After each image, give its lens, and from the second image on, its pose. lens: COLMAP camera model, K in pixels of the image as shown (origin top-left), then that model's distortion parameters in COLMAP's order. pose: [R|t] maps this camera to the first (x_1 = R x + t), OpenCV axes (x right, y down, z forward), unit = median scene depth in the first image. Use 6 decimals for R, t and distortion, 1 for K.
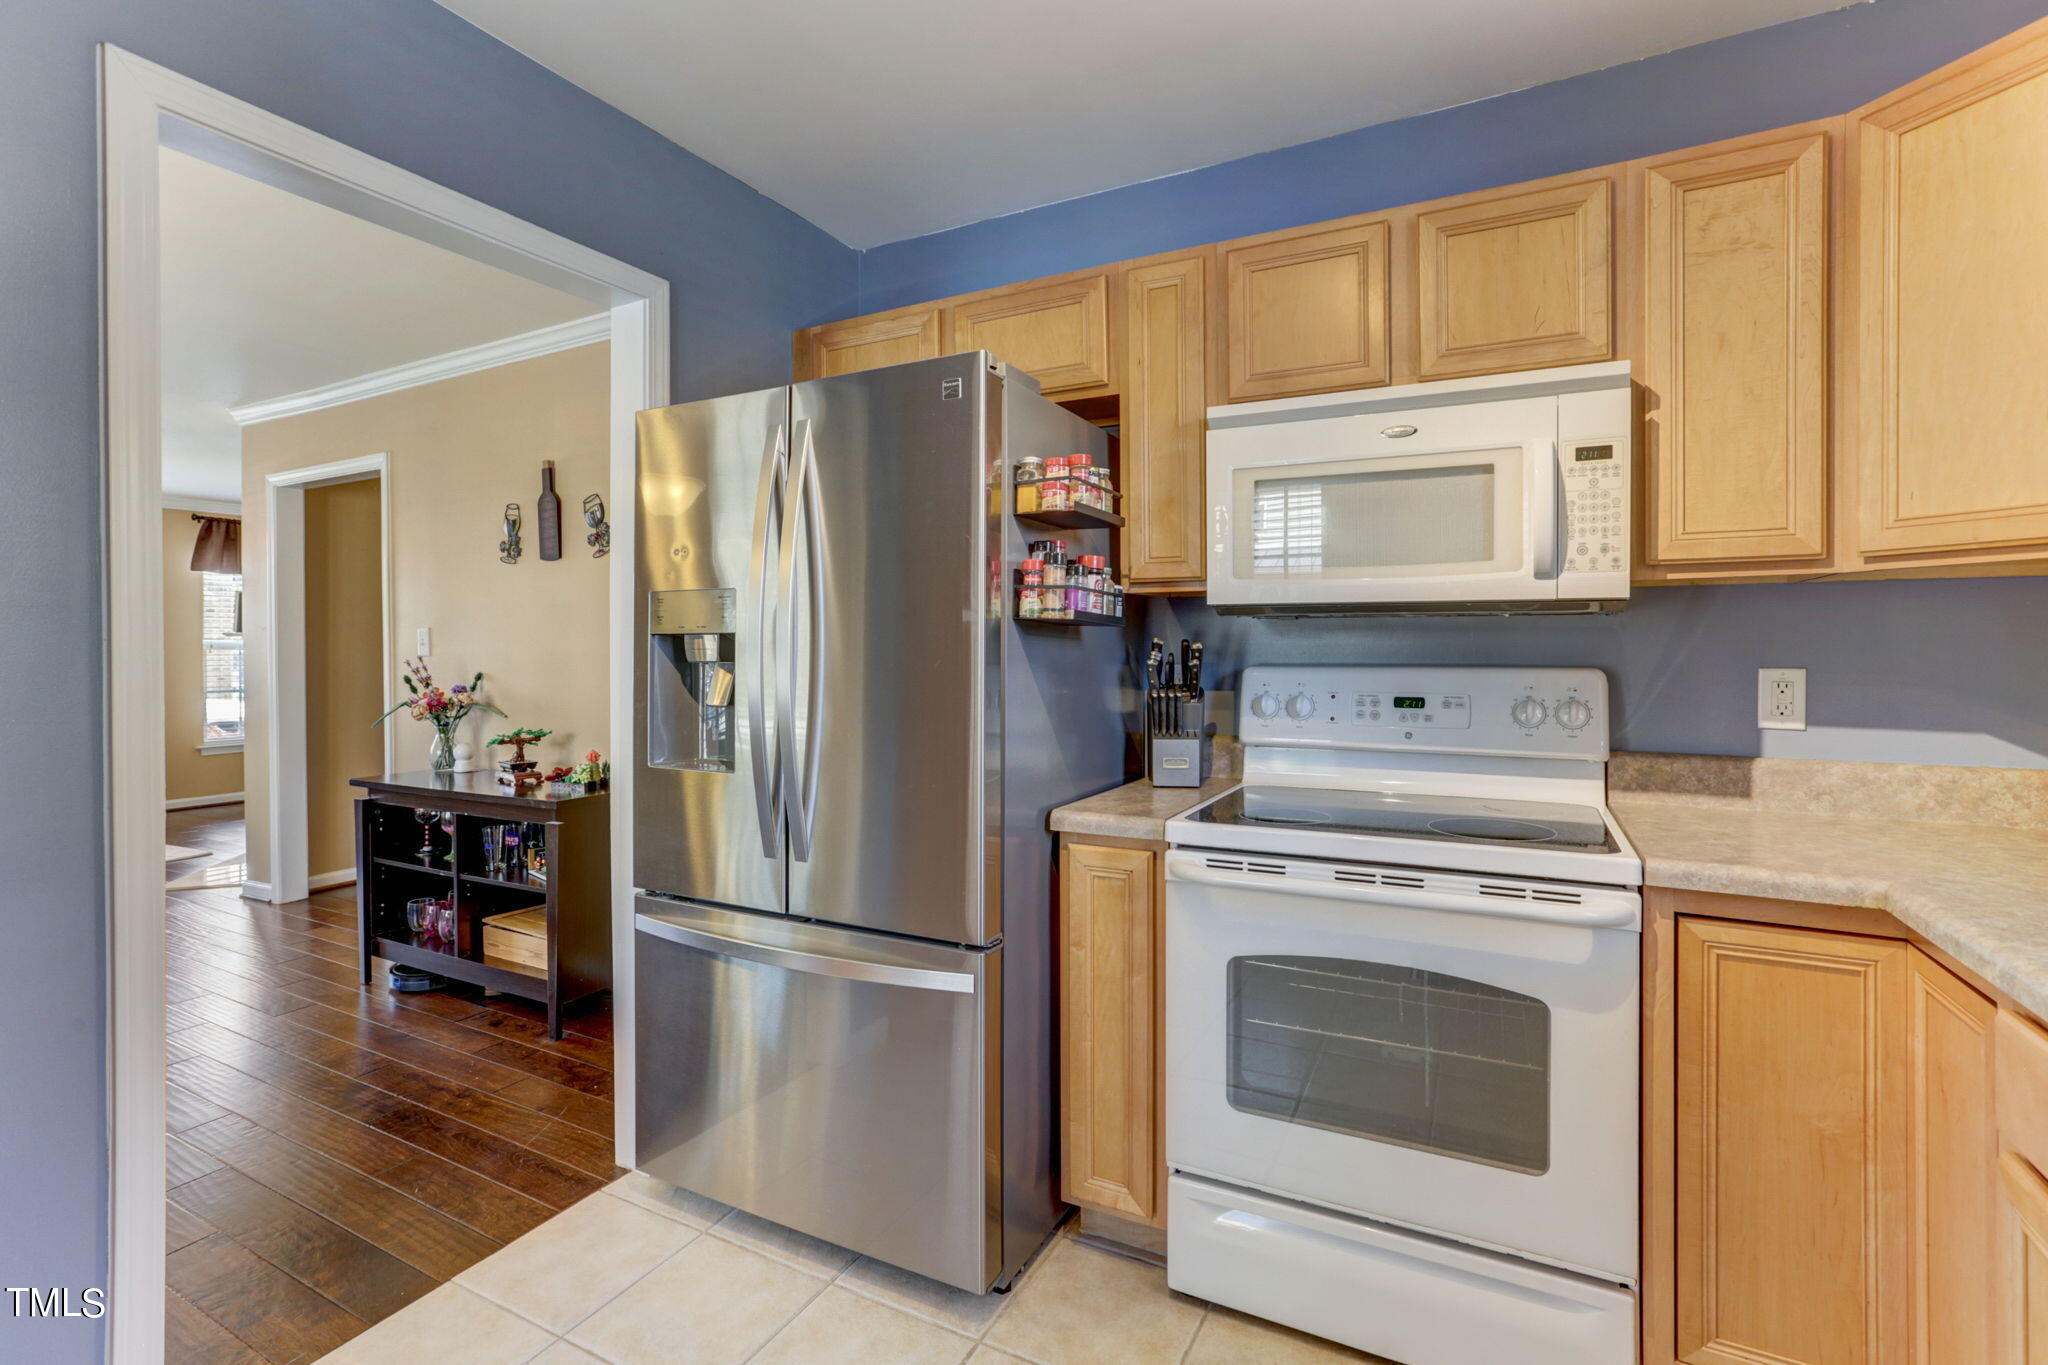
lens RADIAL K [[942.4, 0, 1025.9], [0, 942.4, 648.1], [0, 0, 1]] dist [-0.036215, 0.024697]
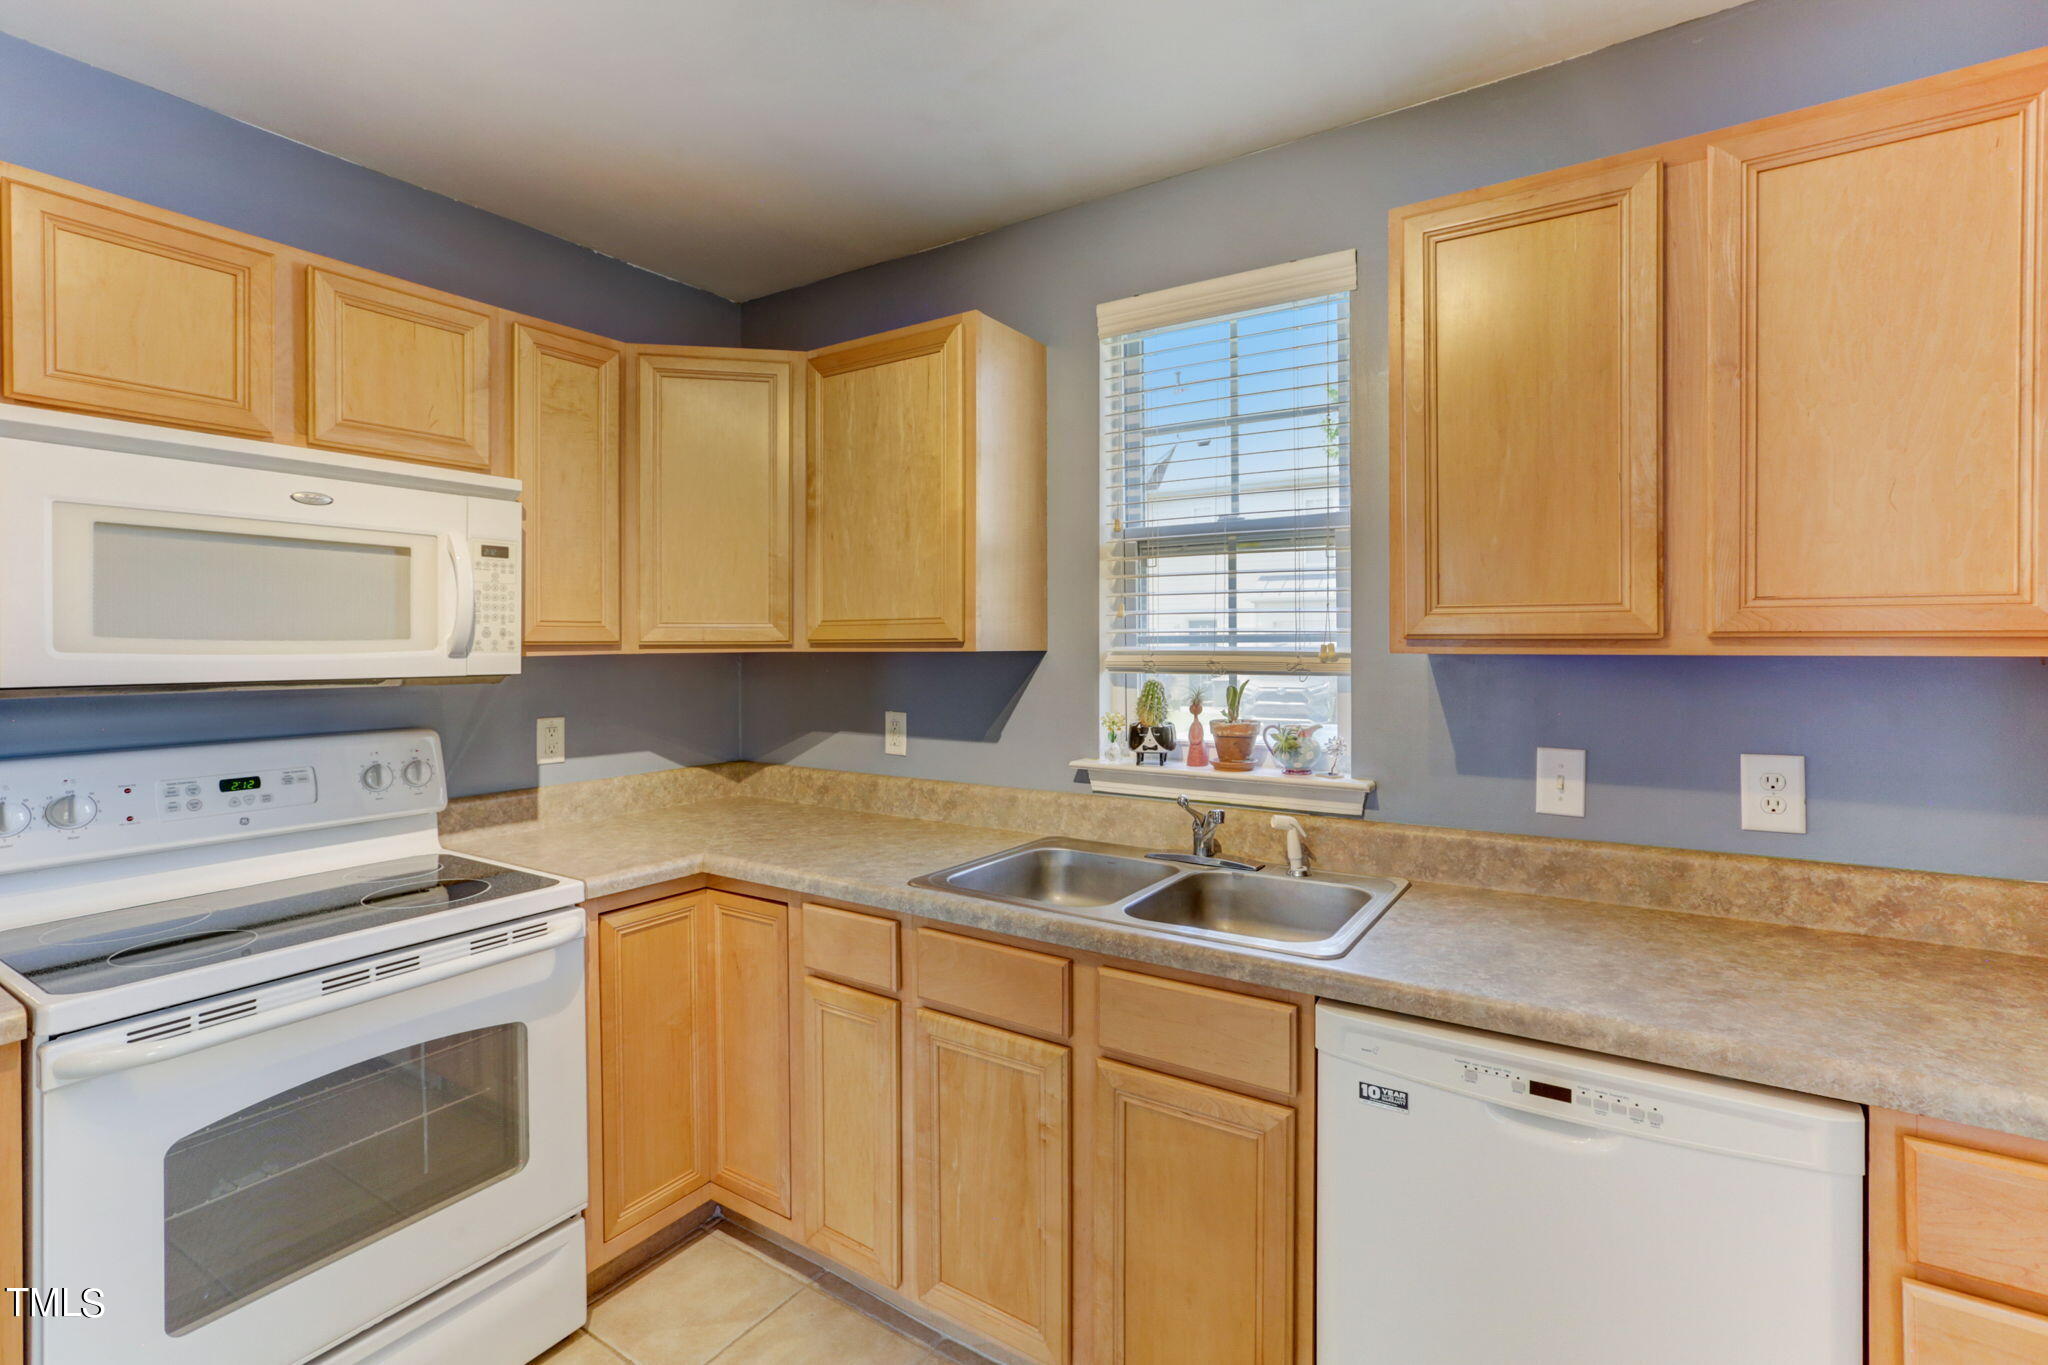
lens RADIAL K [[942.4, 0, 1025.9], [0, 942.4, 648.1], [0, 0, 1]] dist [-0.036215, 0.024697]
pose [[0.095660, -0.005377, 0.995400, -0.479702], [0.008491, 0.999953, 0.004586, -0.082935], [-0.995378, 0.008014, 0.095701, 0.209554]]
